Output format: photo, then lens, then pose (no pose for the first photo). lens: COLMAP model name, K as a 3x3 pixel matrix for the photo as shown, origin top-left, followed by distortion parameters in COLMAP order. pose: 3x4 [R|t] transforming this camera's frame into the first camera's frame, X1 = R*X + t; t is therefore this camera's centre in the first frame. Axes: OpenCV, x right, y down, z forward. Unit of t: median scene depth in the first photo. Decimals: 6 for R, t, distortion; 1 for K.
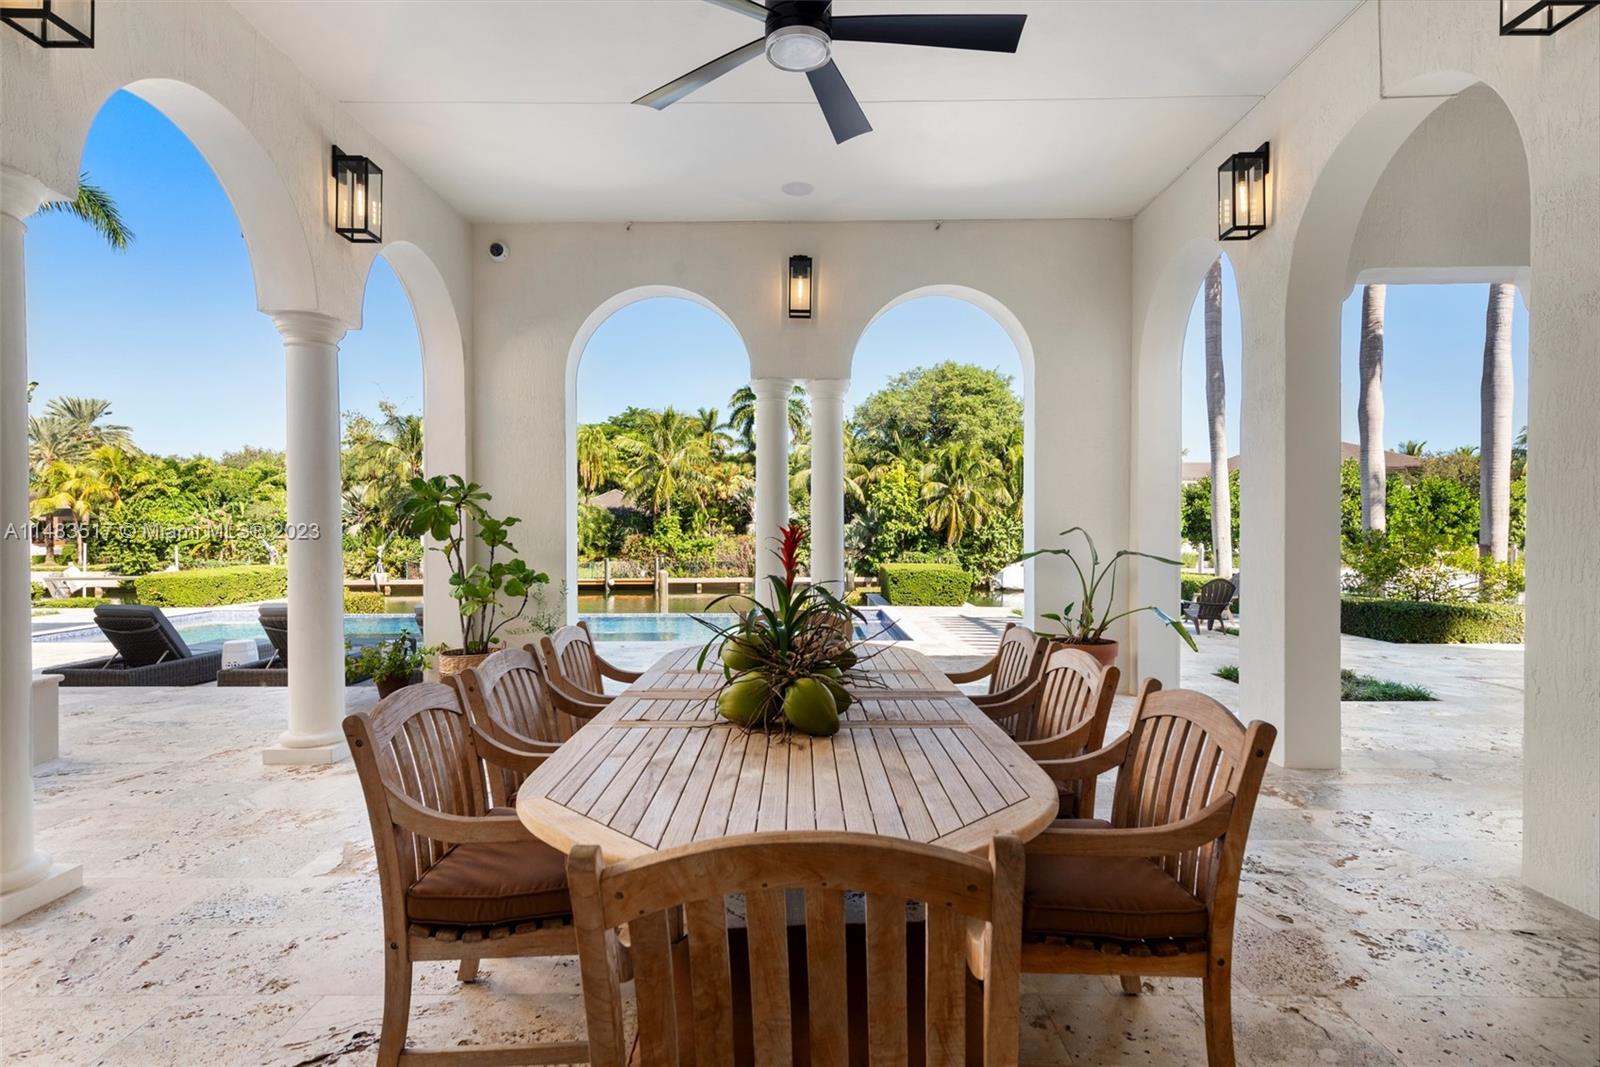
lens RADIAL K [[853.9, 0, 800.0], [0, 853.9, 533.5], [0, 0, 1]] dist [-0.002281, -0.001214]
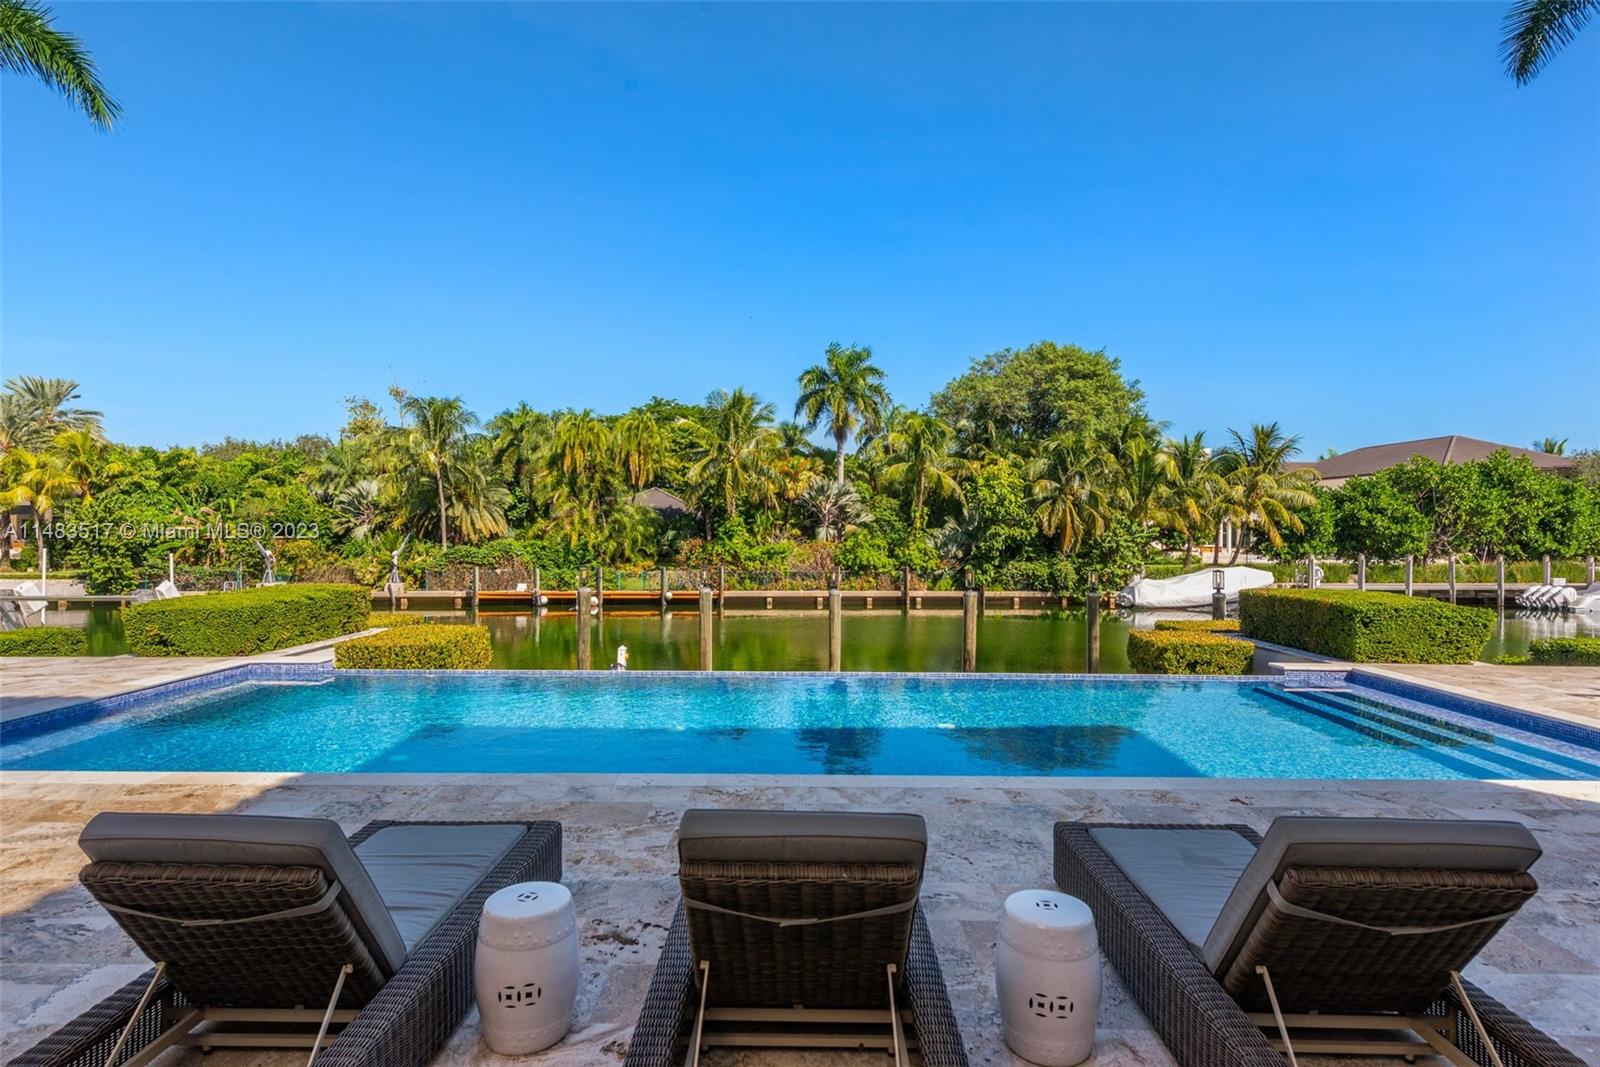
lens RADIAL K [[900.9, 0, 800.0], [0, 900.9, 533.5], [0, 0, 1]] dist [-0.001361, 0.001383]
pose [[0.999977, 0.006133, -0.002781, -0.084366], [-0.006148, 0.999967, -0.005281, -0.000519], [0.002749, 0.005298, 0.999982, 0.102053]]
